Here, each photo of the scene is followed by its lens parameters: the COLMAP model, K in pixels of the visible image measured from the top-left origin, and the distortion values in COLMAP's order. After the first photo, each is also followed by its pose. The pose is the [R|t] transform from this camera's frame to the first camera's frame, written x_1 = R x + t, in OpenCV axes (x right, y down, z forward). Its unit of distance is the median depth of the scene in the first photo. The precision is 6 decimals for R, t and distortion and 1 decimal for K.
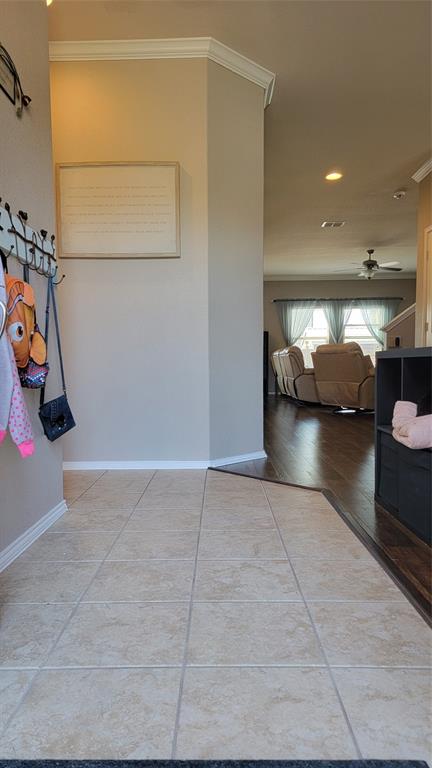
lens RADIAL K [[532.9, 0, 212.5], [0, 532.9, 388.4], [0, 0, 1]] dist [0.081327, -0.062928]
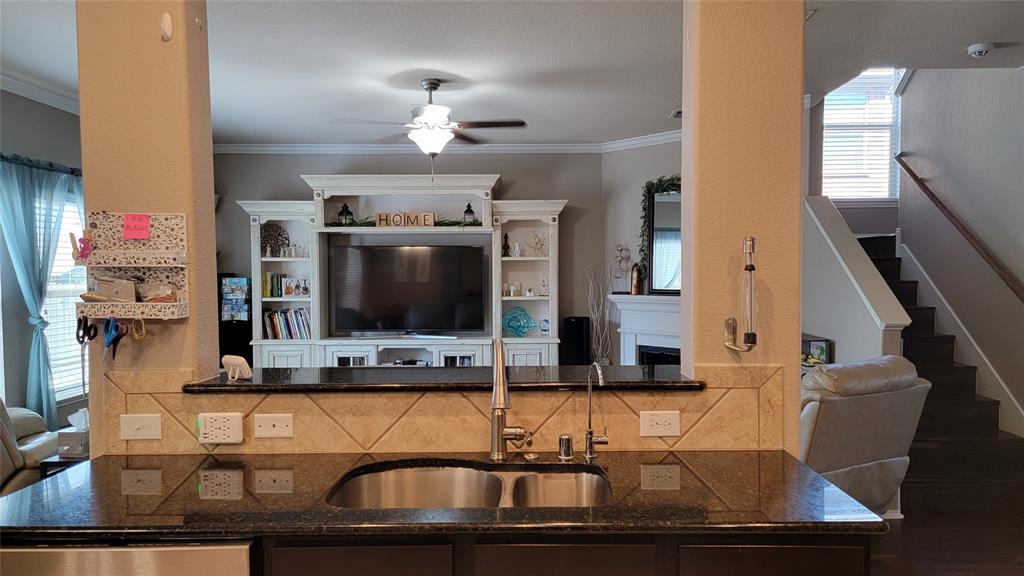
lens RADIAL K [[710.5, 0, 521.4], [0, 710.5, 289.2], [0, 0, 1]] dist [0.081327, -0.062928]
pose [[-0.003741, -0.017486, 0.999840, -0.764422], [0.060376, 0.998019, 0.017681, -0.442104], [-0.998169, 0.060433, -0.002678, 3.650366]]
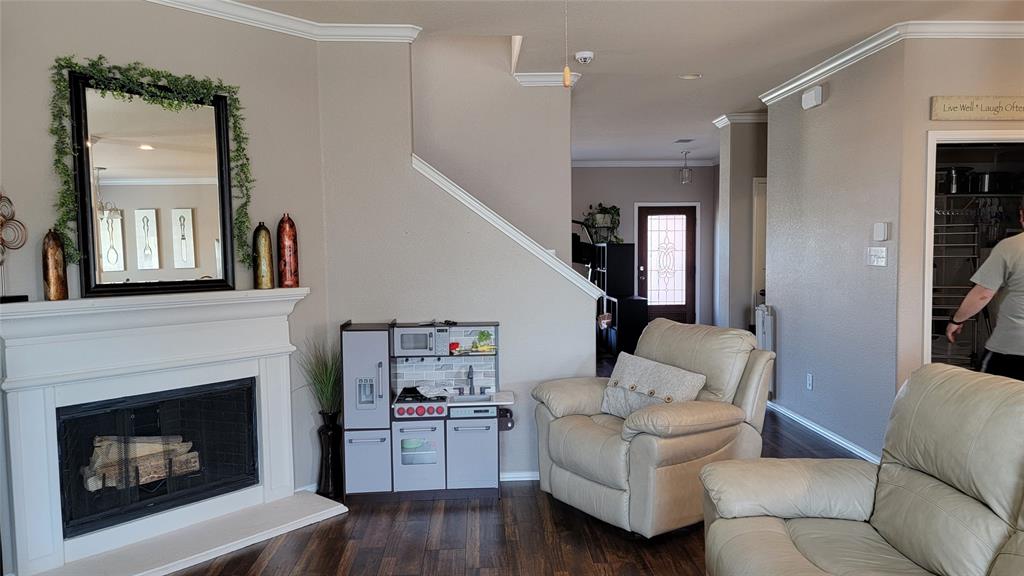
lens RADIAL K [[710.5, 0, 514.5], [0, 710.5, 294.1], [0, 0, 1]] dist [0.081327, -0.062928]
pose [[-0.997506, 0.026093, -0.065579, 1.204647], [0.018073, 0.992604, 0.120045, -0.493913], [0.068227, 0.118561, -0.990600, 4.511487]]
